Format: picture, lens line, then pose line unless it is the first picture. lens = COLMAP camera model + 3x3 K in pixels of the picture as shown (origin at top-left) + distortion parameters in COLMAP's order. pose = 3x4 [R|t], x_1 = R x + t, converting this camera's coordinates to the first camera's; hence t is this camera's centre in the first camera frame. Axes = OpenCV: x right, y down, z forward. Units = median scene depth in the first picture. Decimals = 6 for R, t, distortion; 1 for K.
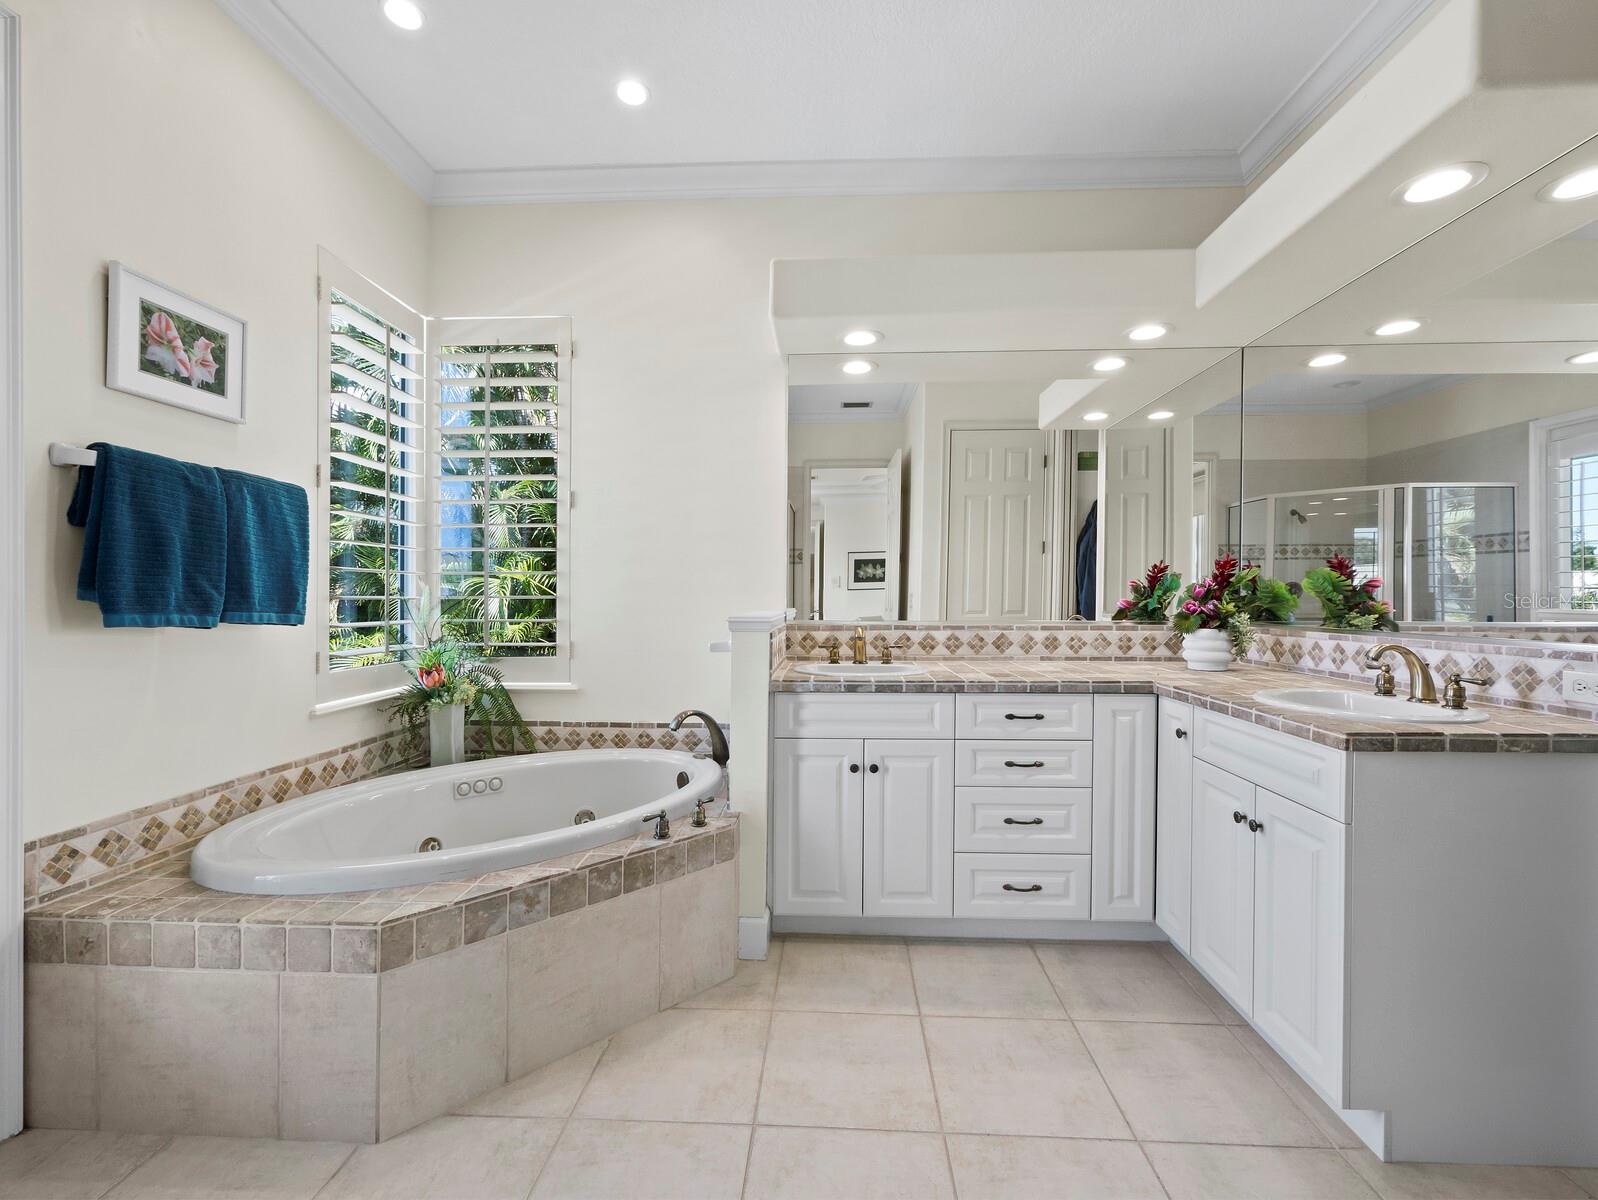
lens RADIAL K [[675.3, 0, 802.3], [0, 675.3, 598.2], [0, 0, 1]] dist [0.000154, 0.001606]
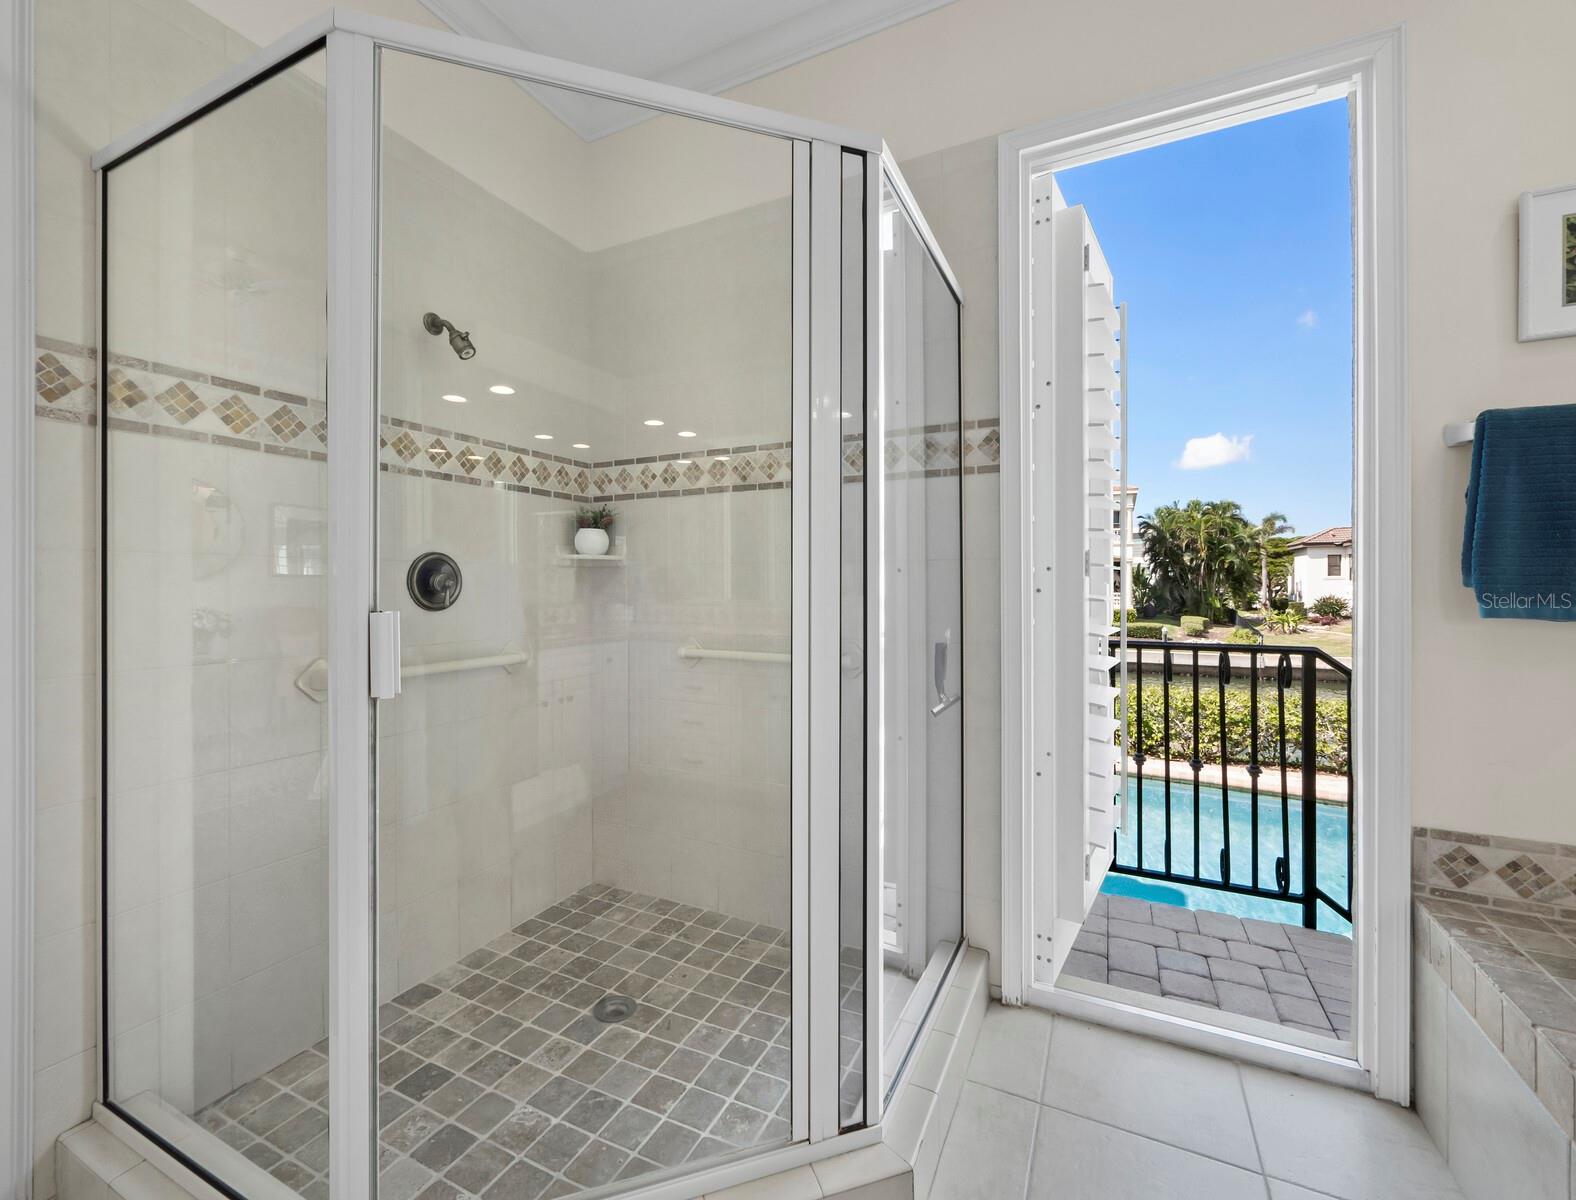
lens RADIAL K [[675.6, 0, 789.8], [0, 675.6, 584.1], [0, 0, 1]] dist [-0.001561, -0.000174]
pose [[-0.393162, -0.004267, -0.919459, 0.140377], [-0.004286, 0.999987, -0.002808, 0.005354], [0.919459, 0.002836, -0.393175, 0.506800]]
